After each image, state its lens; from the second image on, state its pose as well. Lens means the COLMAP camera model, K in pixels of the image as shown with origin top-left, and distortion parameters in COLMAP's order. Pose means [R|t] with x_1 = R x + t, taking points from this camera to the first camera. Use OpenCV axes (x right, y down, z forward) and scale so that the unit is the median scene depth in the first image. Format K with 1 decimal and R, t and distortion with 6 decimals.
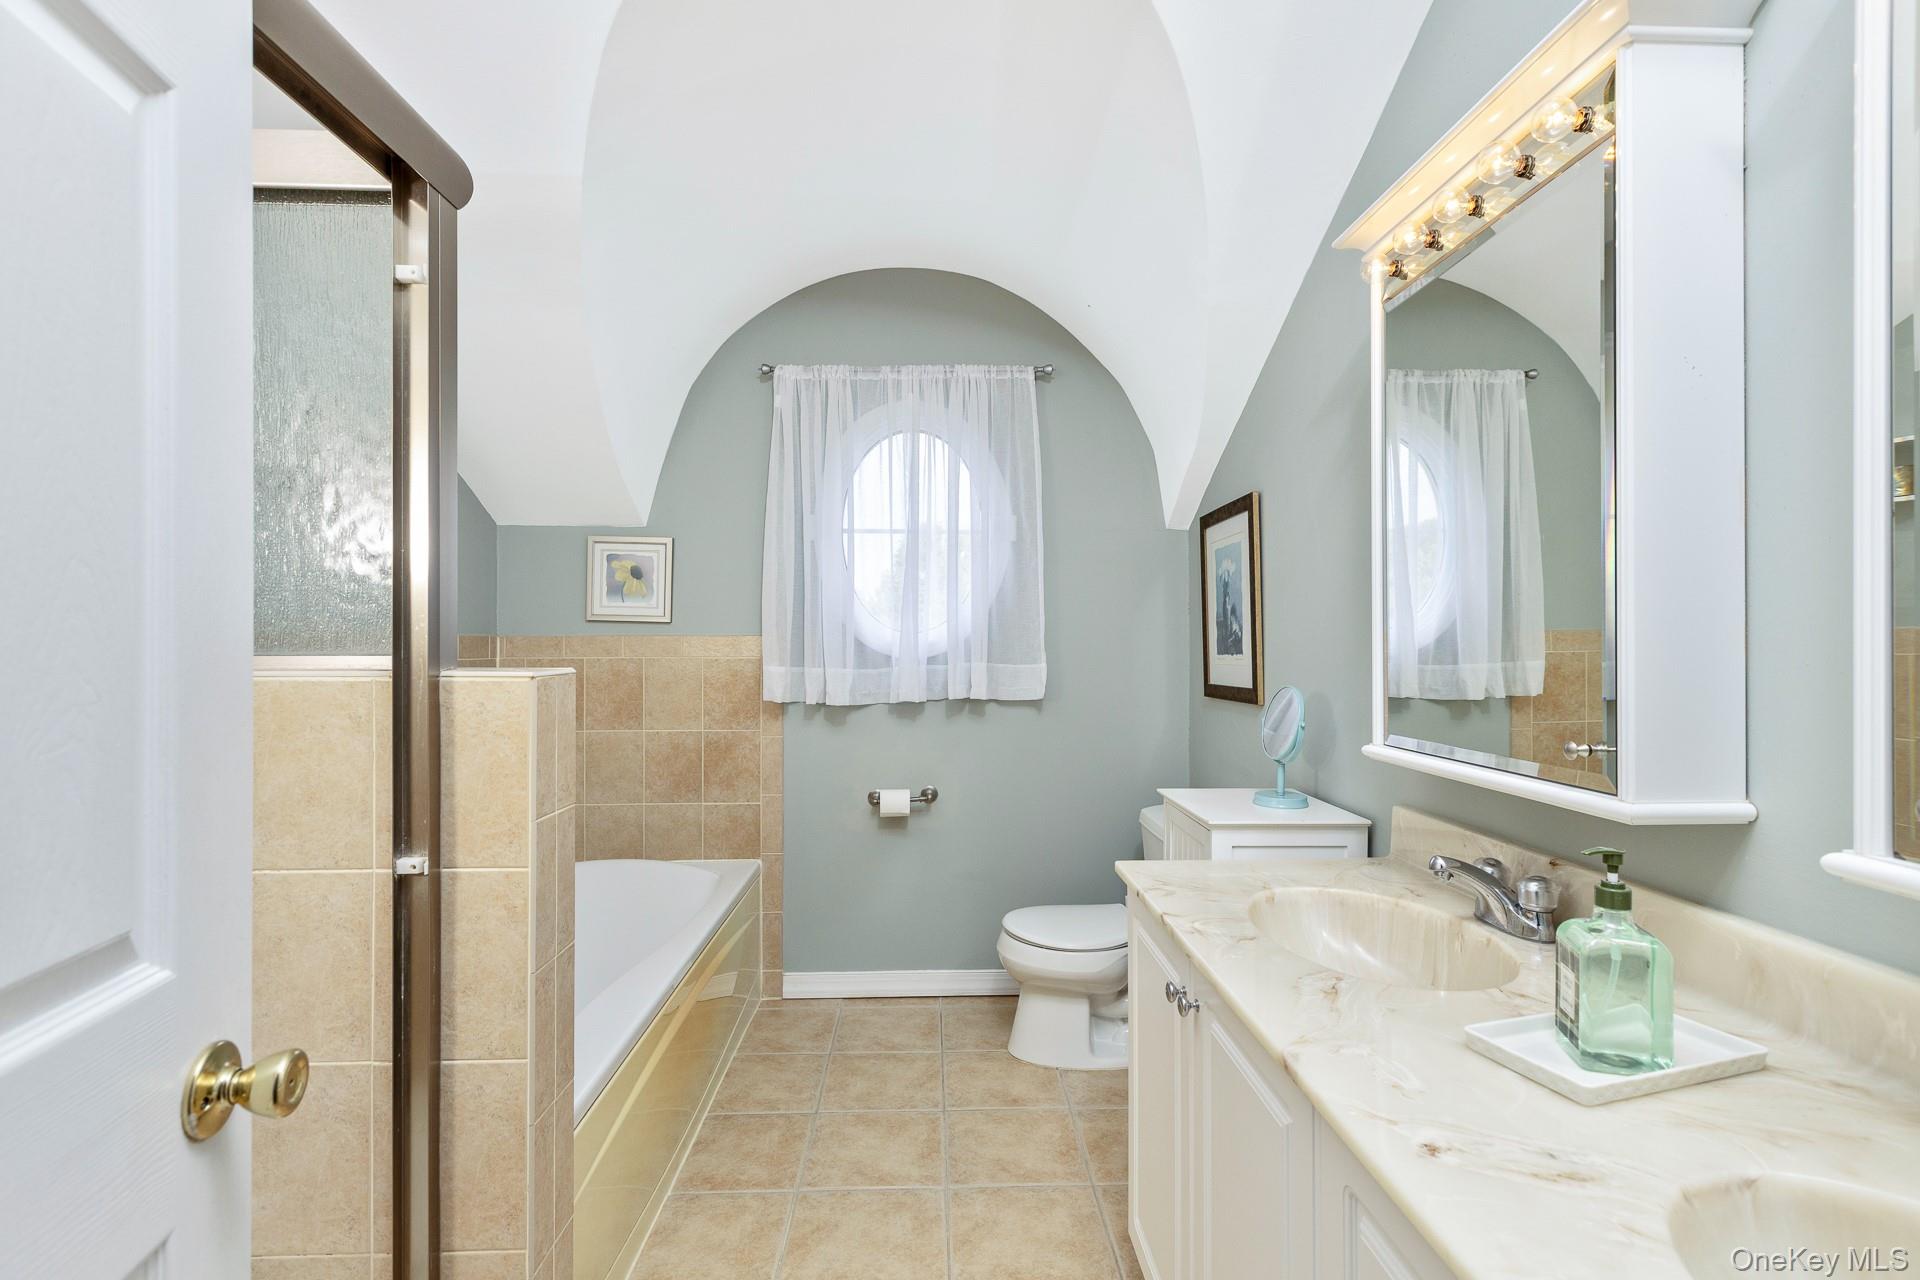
lens RADIAL K [[904.9, 0, 963.4], [0, 904.9, 636.7], [0, 0, 1]] dist [0.000178, 0.002268]
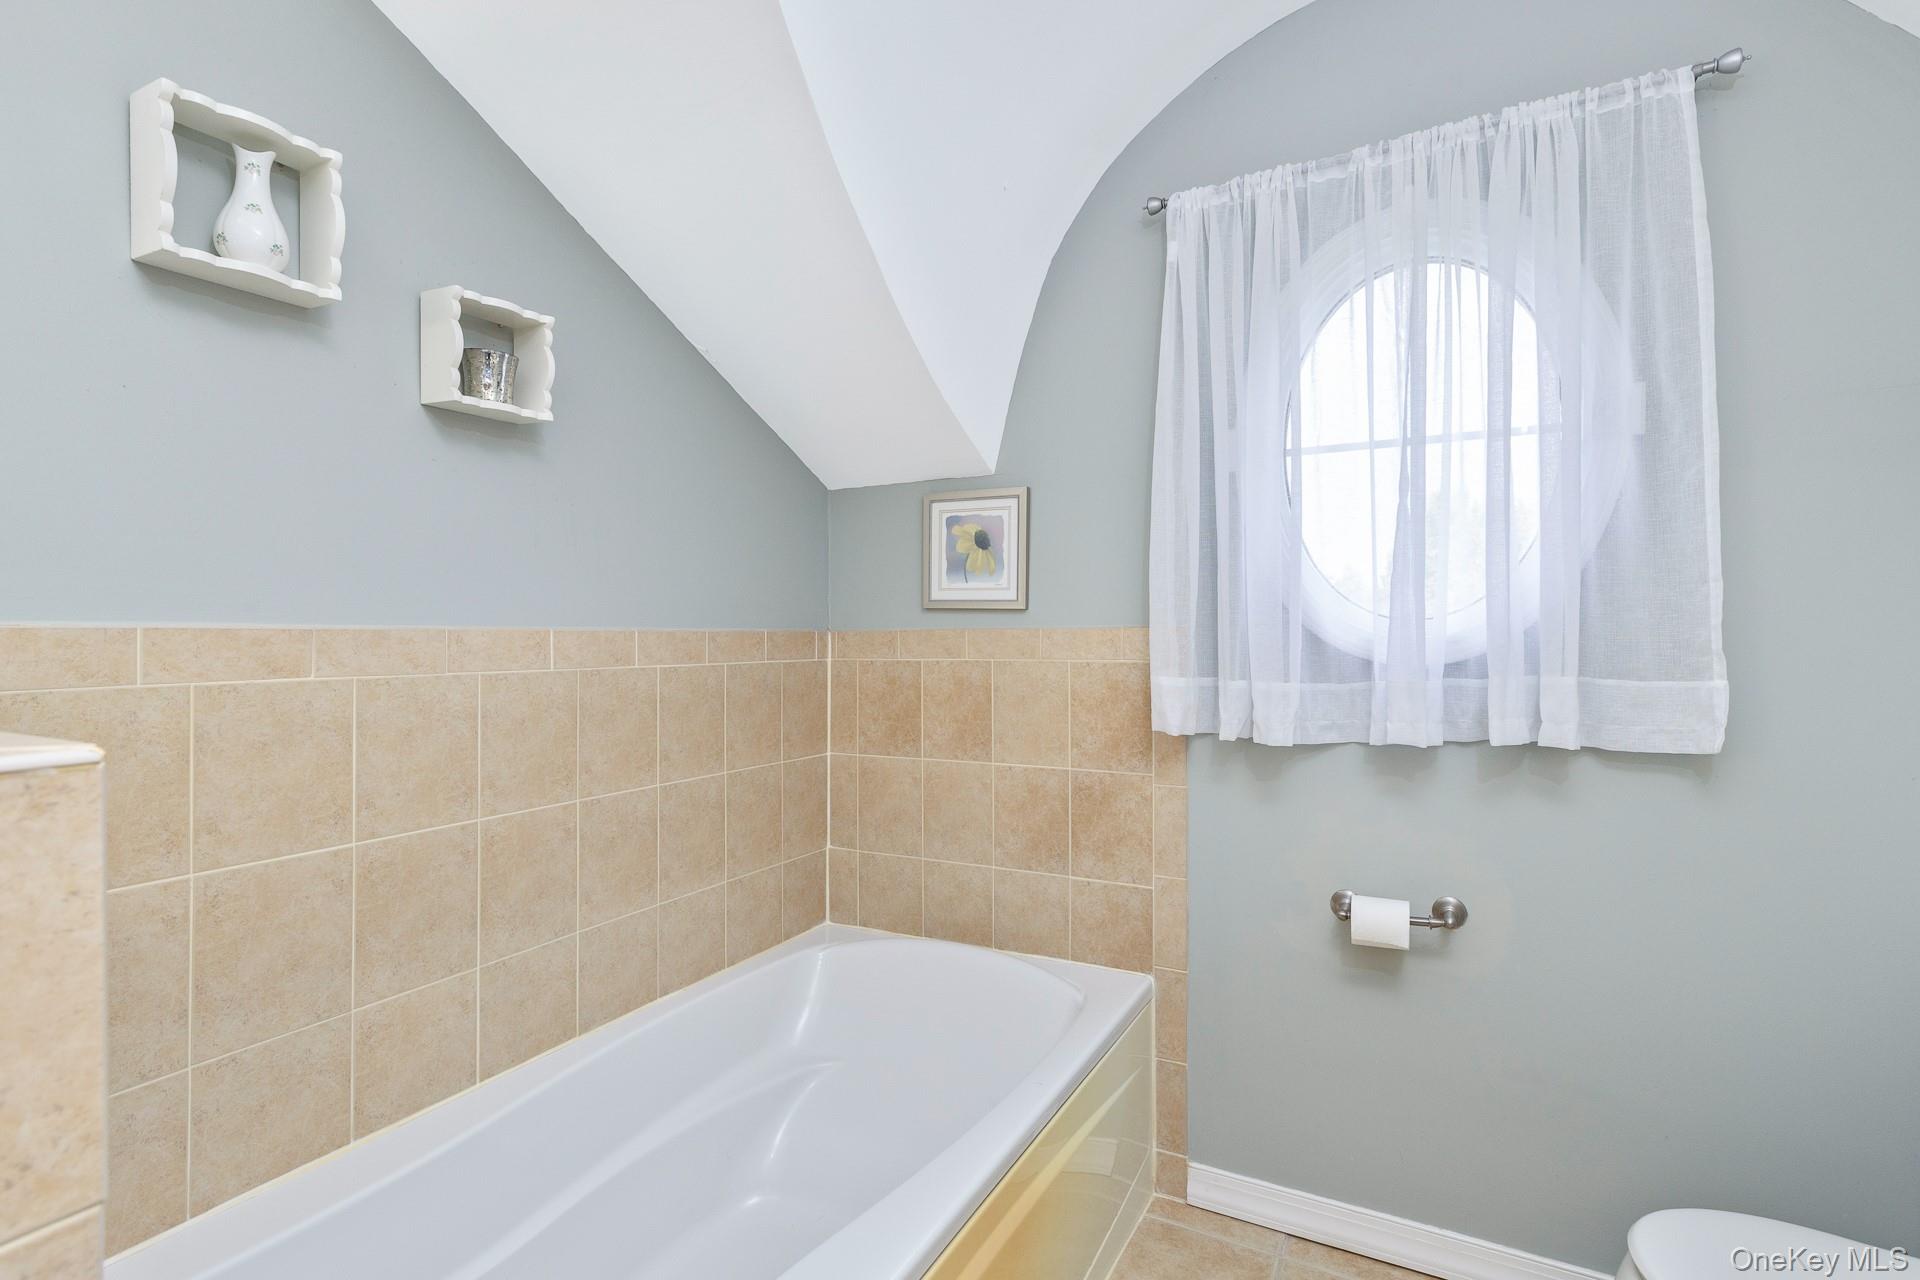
lens RADIAL K [[904.9, 0, 972.4], [0, 904.9, 636.8], [0, 0, 1]] dist [0.000178, 0.002268]
pose [[0.871583, -0.002652, -0.490241, -0.020143], [0.000207, 0.999987, -0.005041, 0.008656], [0.490248, 0.004292, 0.871572, 0.380890]]
